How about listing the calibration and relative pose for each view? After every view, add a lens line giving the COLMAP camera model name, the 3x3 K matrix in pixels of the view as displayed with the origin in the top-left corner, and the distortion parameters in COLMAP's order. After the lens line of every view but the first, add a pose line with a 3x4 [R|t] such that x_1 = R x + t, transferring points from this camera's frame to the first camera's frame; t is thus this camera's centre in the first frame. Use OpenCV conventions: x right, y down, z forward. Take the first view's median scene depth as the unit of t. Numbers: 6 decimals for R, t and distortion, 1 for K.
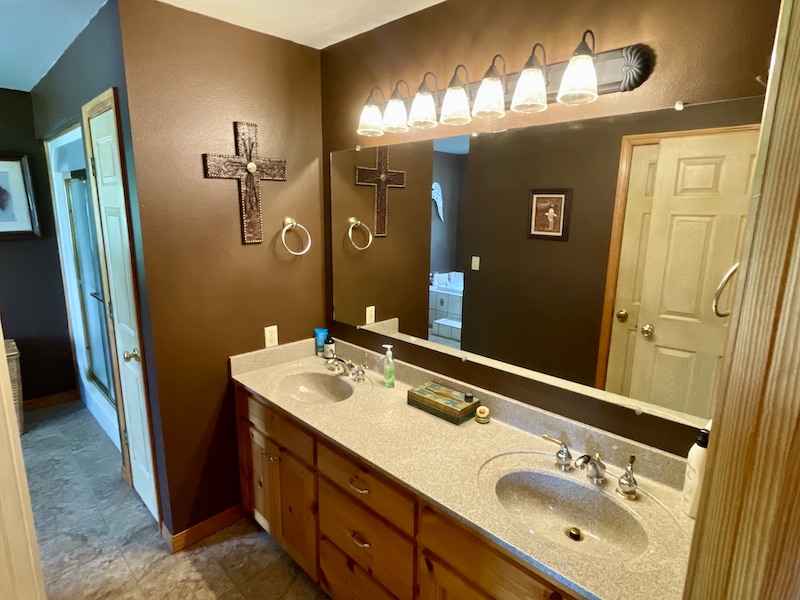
lens RADIAL K [[443.5, 0, 399.8], [0, 443.5, 297.9], [0, 0, 1]] dist [-0.005738, -0.001141]
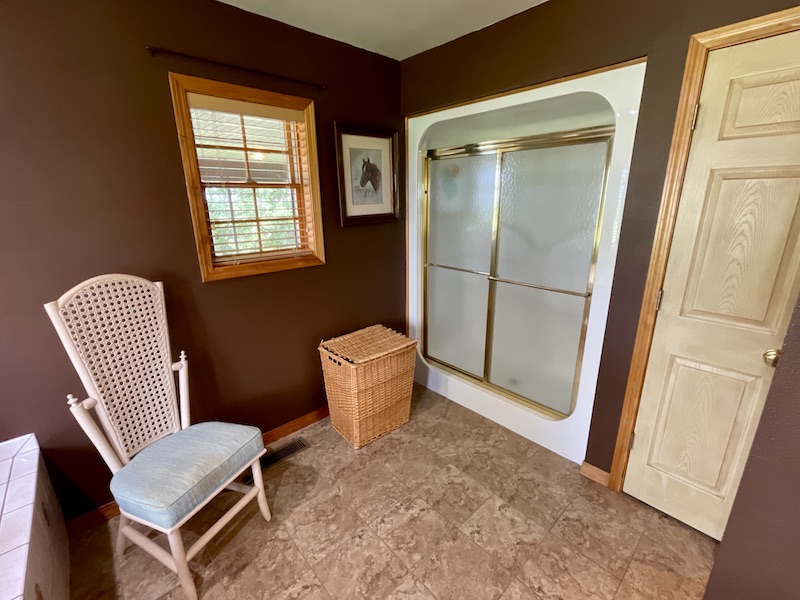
lens RADIAL K [[351.3, 0, 399.9], [0, 351.3, 300.9], [0, 0, 1]] dist [-0.007163, 0.000179]
pose [[0.997385, -0.010834, -0.071455, -0.783505], [0.016402, 0.996833, 0.077812, -0.020549], [0.070386, -0.078781, 0.994404, 0.222799]]
